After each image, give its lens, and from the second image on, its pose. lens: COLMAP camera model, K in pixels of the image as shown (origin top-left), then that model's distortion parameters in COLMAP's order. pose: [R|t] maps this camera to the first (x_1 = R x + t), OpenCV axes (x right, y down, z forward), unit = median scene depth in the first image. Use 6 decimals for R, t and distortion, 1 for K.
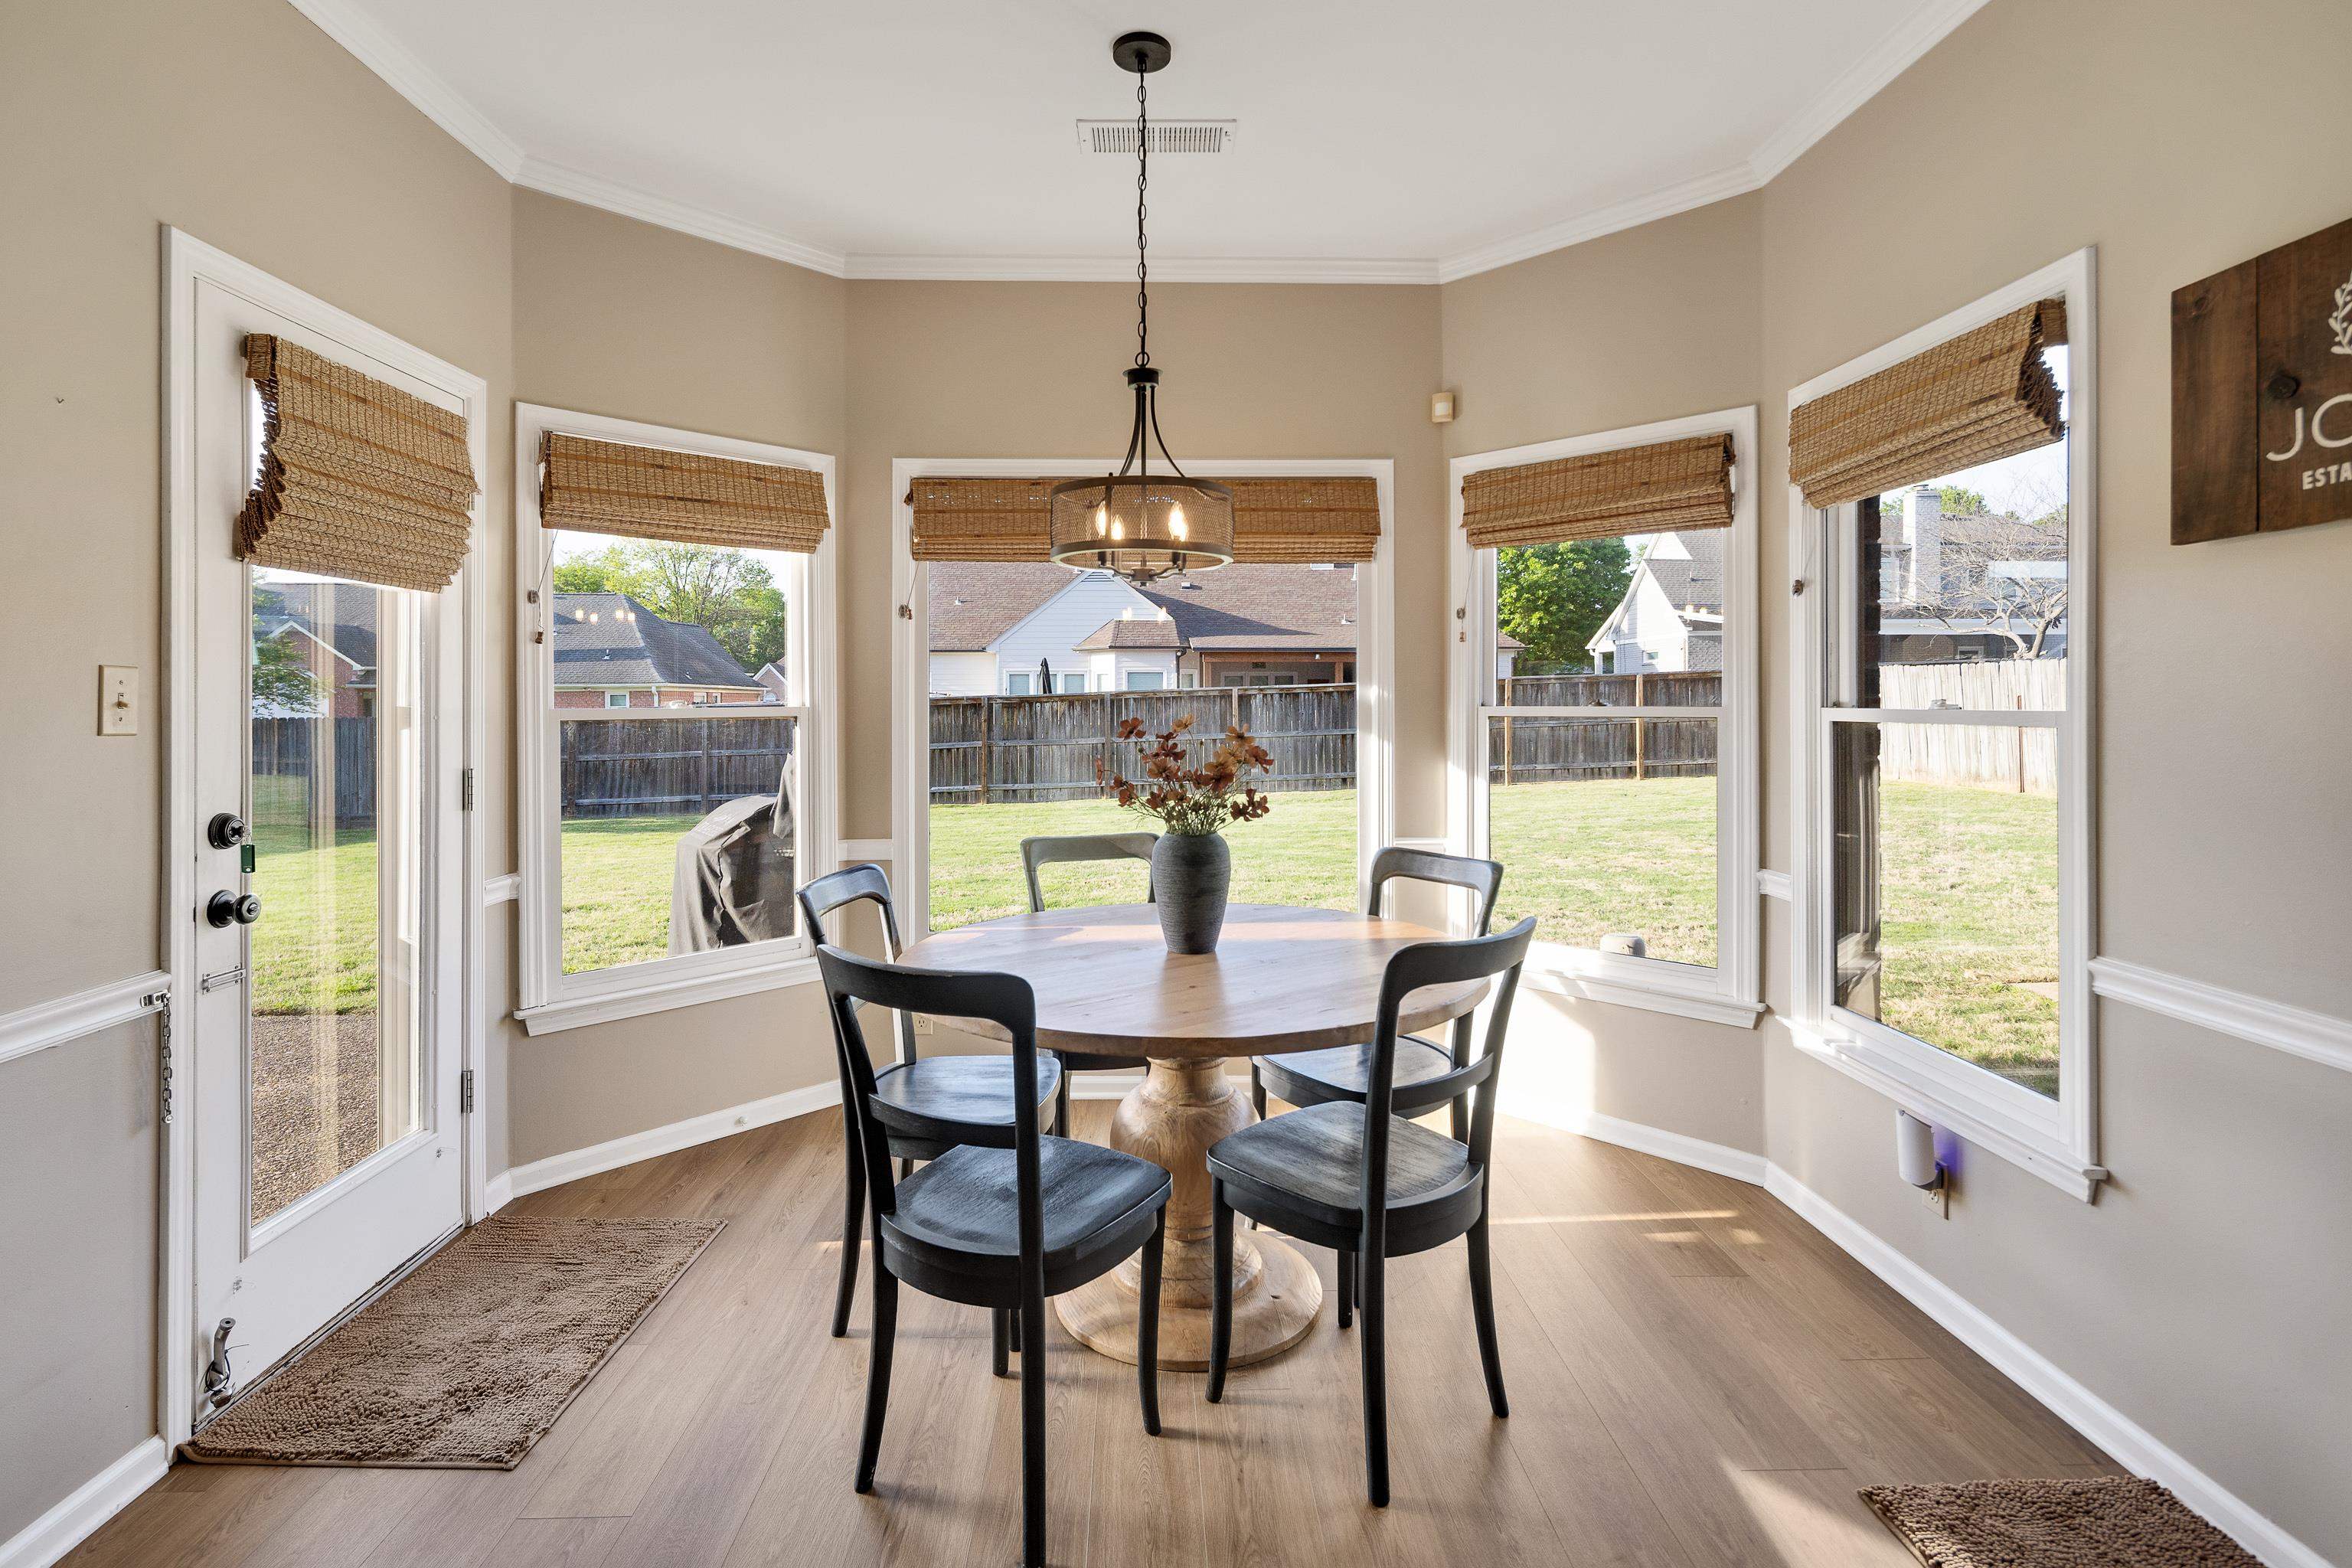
lens RADIAL K [[1135.1, 0, 1164.7], [0, 1135.1, 708.6], [0, 0, 1]] dist [0.004500, 0.000551]
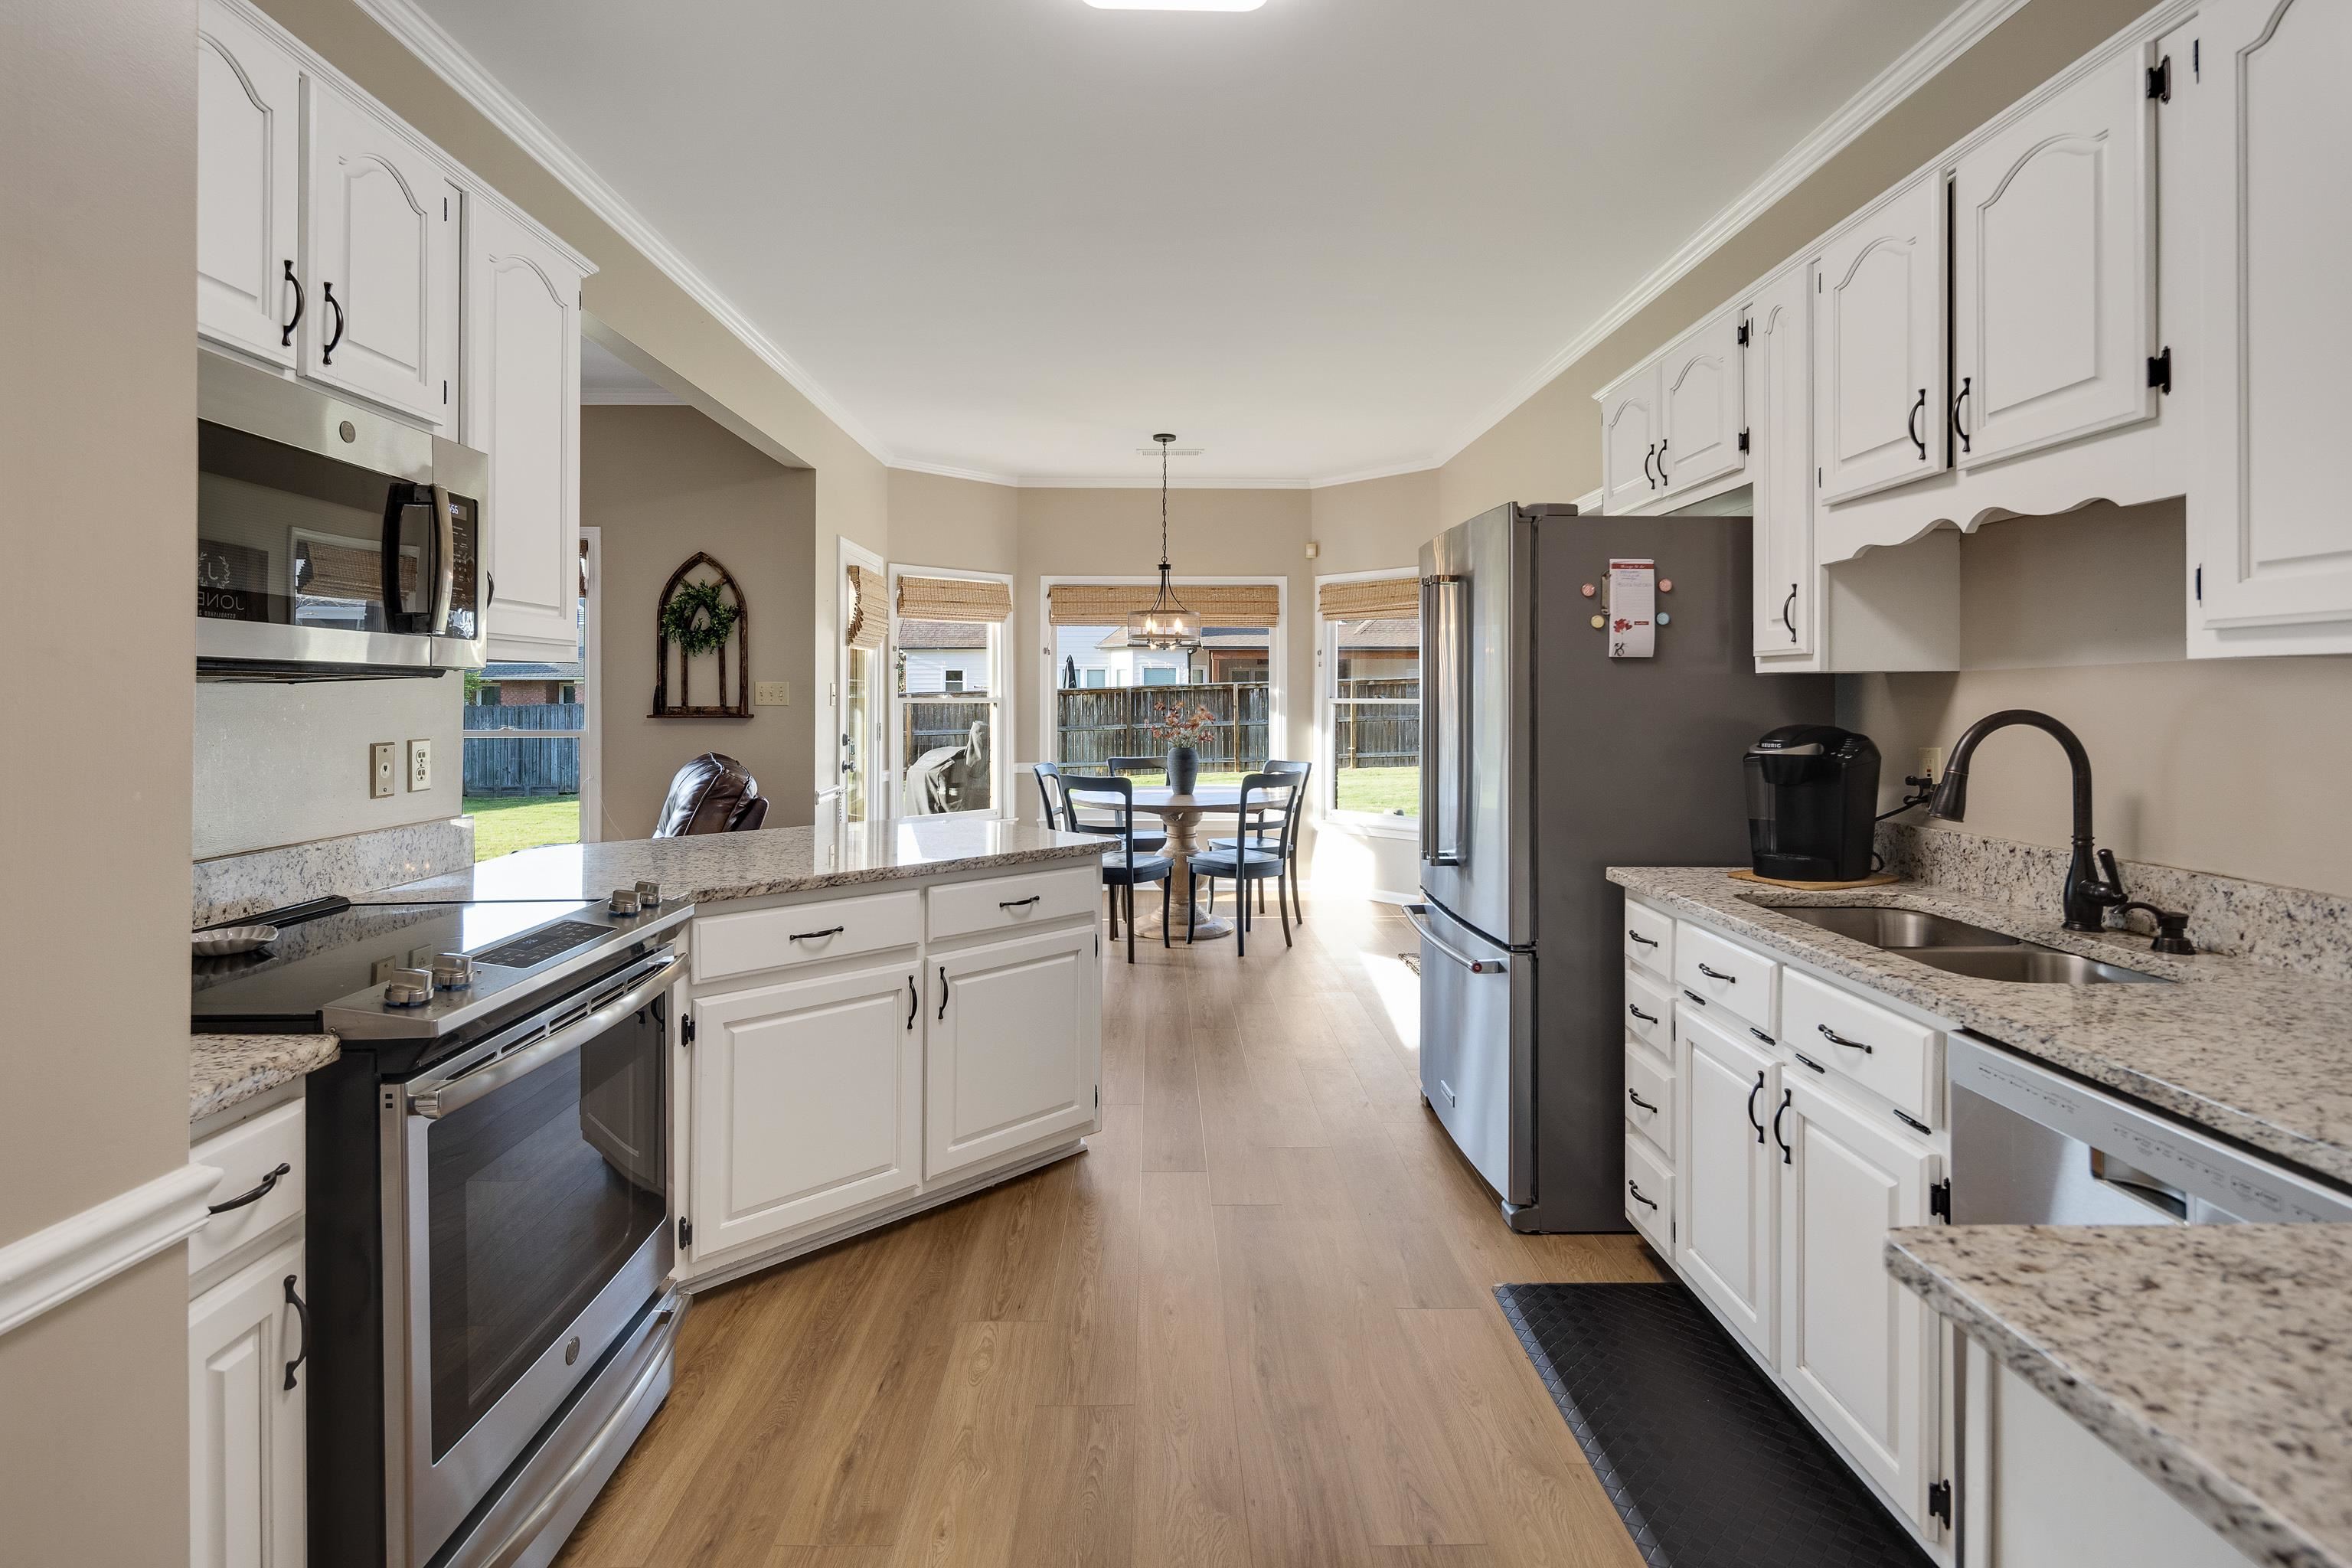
lens RADIAL K [[1158.9, 0, 1171.7], [0, 1158.9, 696.1], [0, 0, 1]] dist [-0.001259, -0.000264]
pose [[0.999975, 0.003446, -0.006114, 0.009254], [-0.003475, 0.999982, -0.004799, 0.004645], [0.006098, 0.004820, 0.999970, -1.076243]]
